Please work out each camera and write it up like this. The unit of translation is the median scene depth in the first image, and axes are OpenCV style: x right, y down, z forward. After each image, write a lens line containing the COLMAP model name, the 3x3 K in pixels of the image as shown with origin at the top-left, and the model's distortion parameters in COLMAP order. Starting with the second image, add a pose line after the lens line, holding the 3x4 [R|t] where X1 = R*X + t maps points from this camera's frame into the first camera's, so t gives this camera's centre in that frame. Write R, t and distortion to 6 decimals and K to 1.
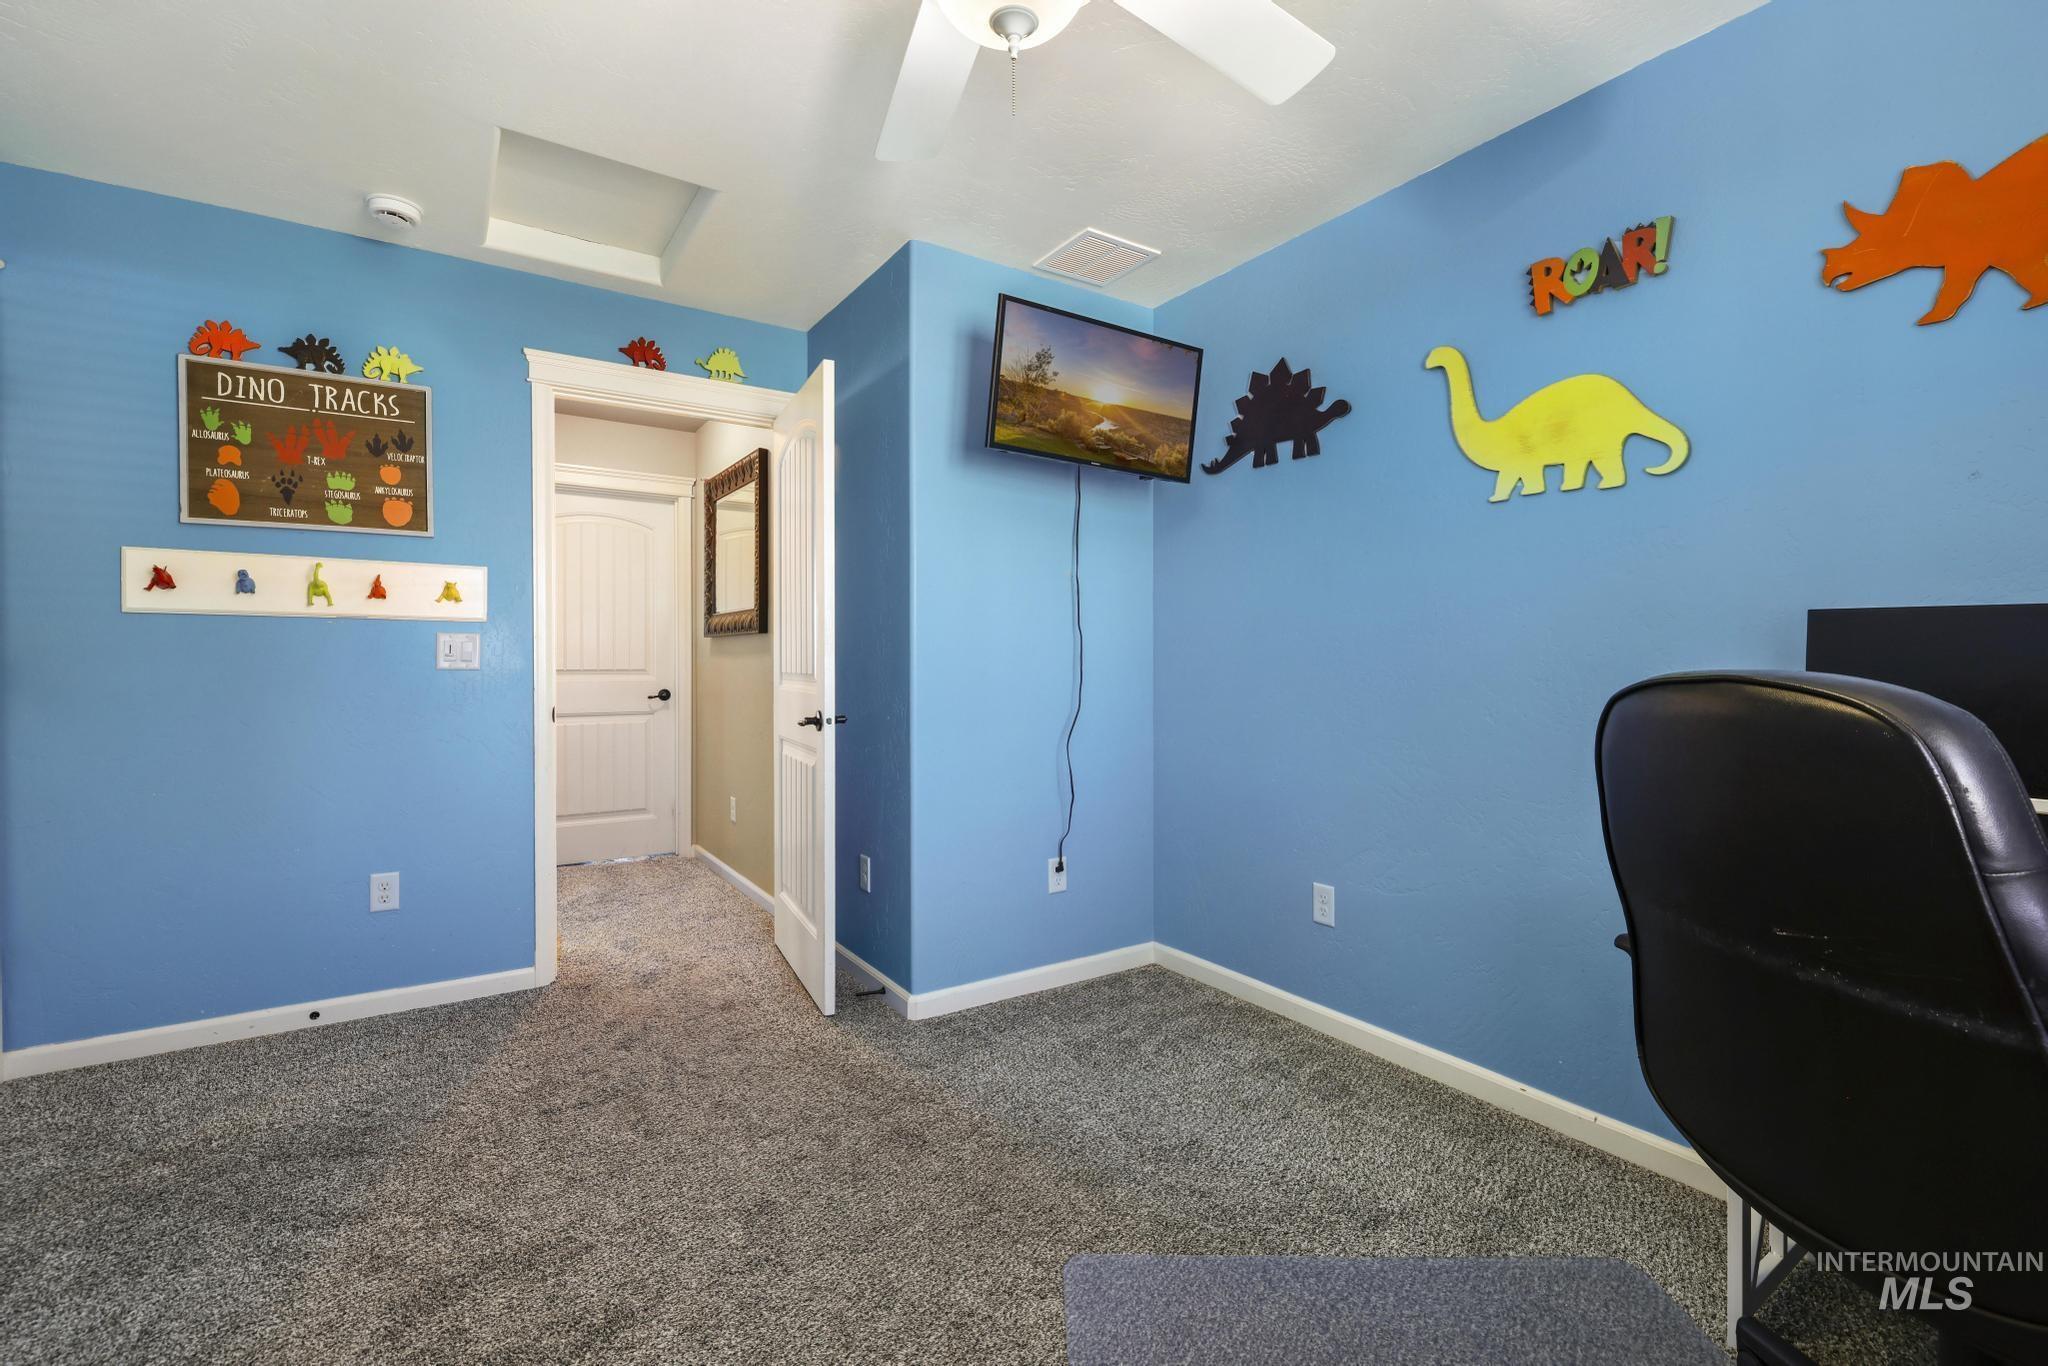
lens RADIAL K [[870.9, 0, 1021.7], [0, 870.9, 669.1], [0, 0, 1]] dist [-0.000716, 0.000110]
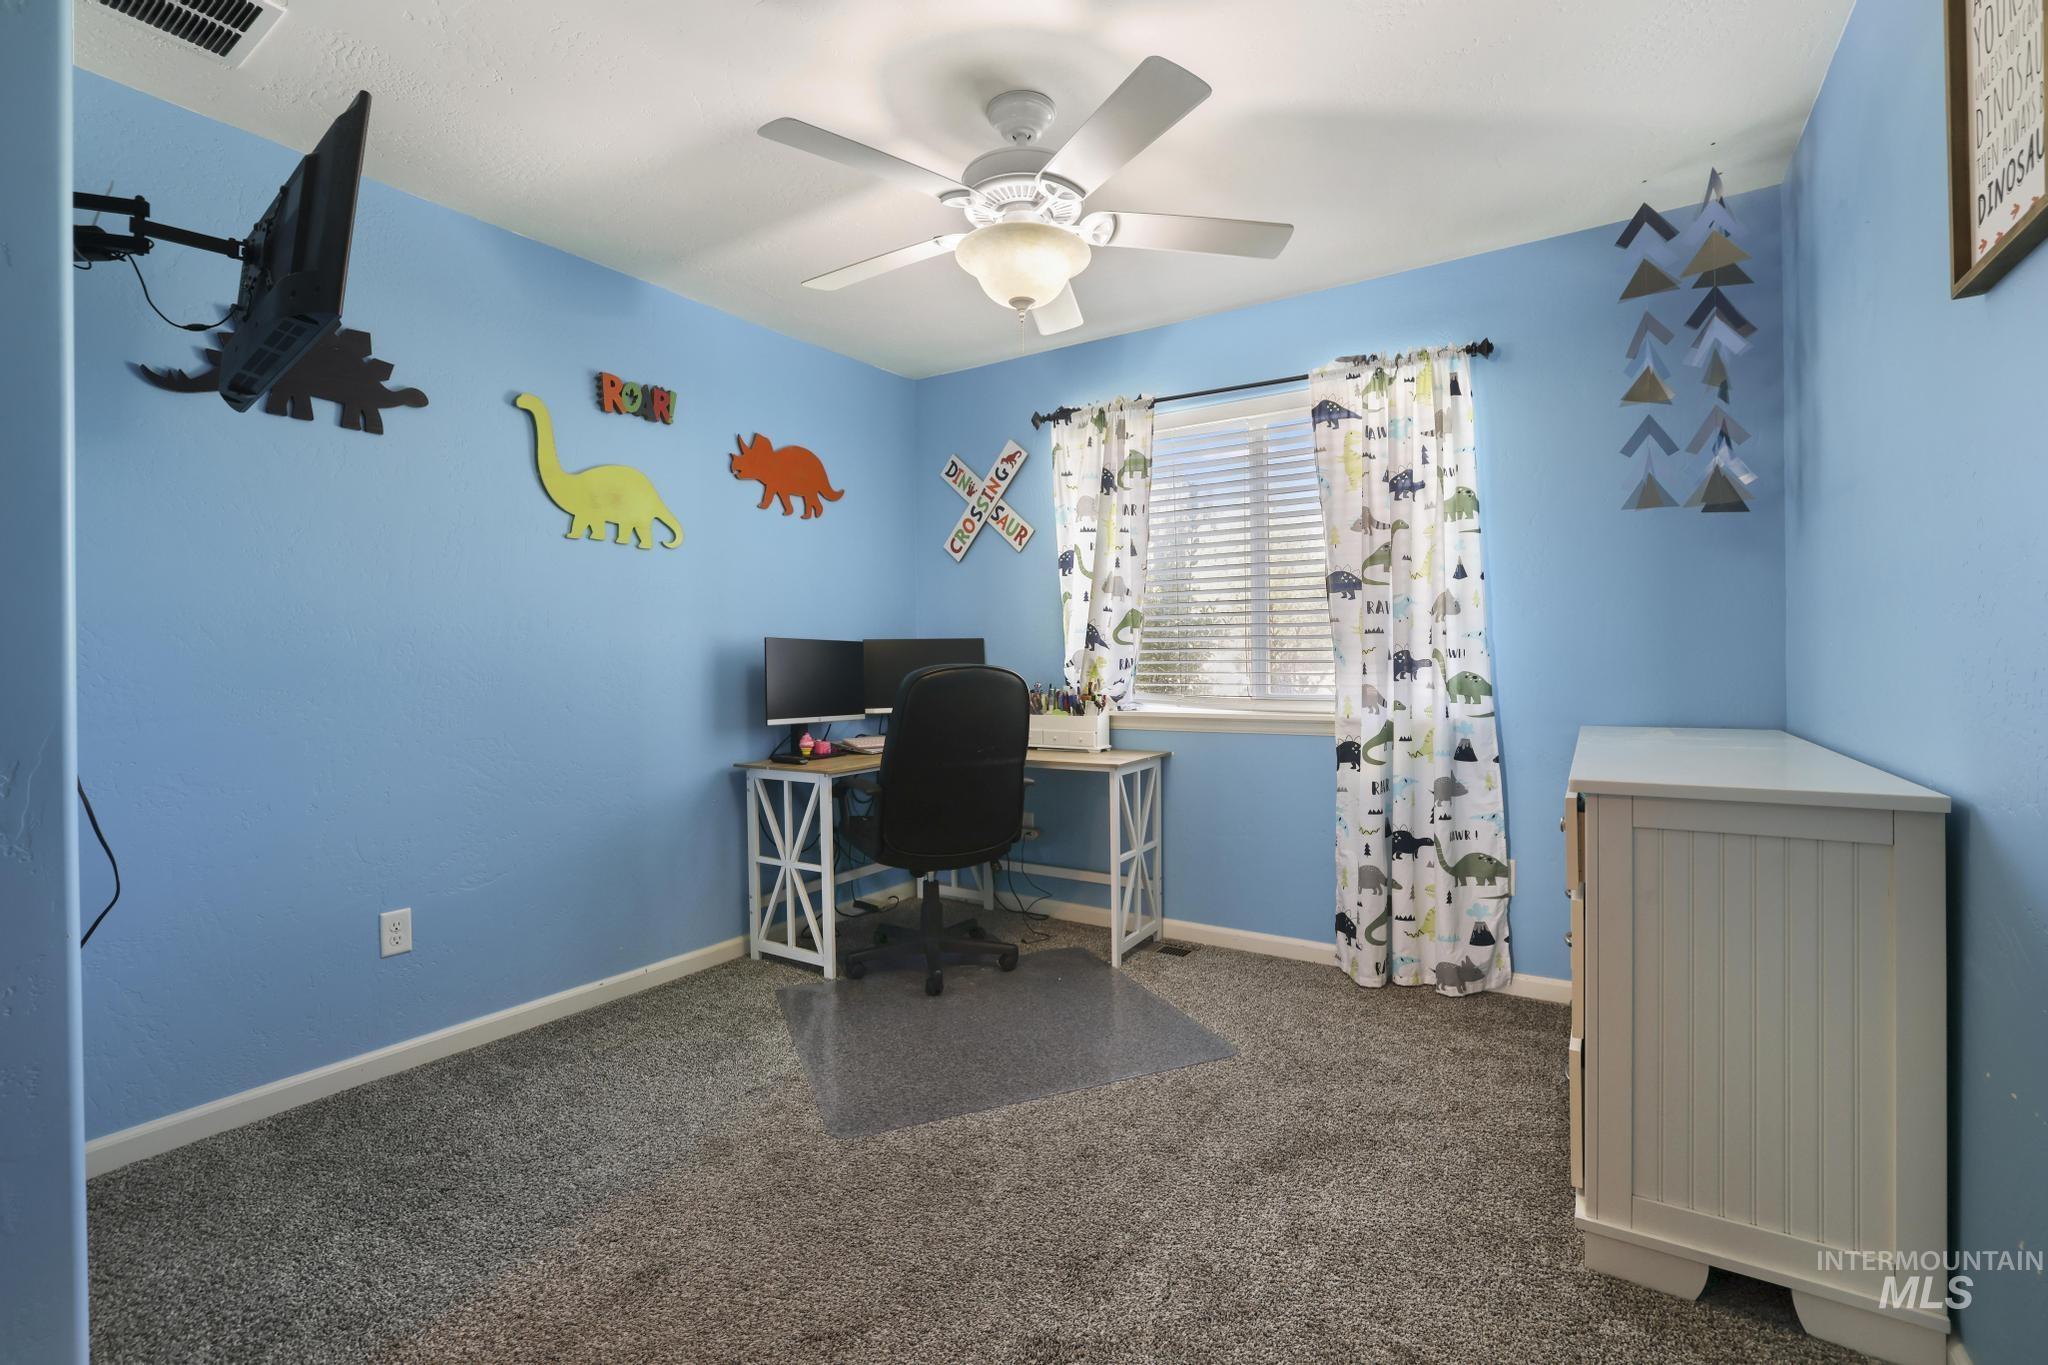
lens RADIAL K [[870.9, 0, 1021.7], [0, 870.9, 668.6], [0, 0, 1]] dist [-0.000716, 0.000110]
pose [[-0.376620, -0.007675, 0.926336, -0.770984], [0.017324, 0.999732, 0.015327, -0.008287], [-0.926206, 0.021820, -0.376386, 0.761910]]
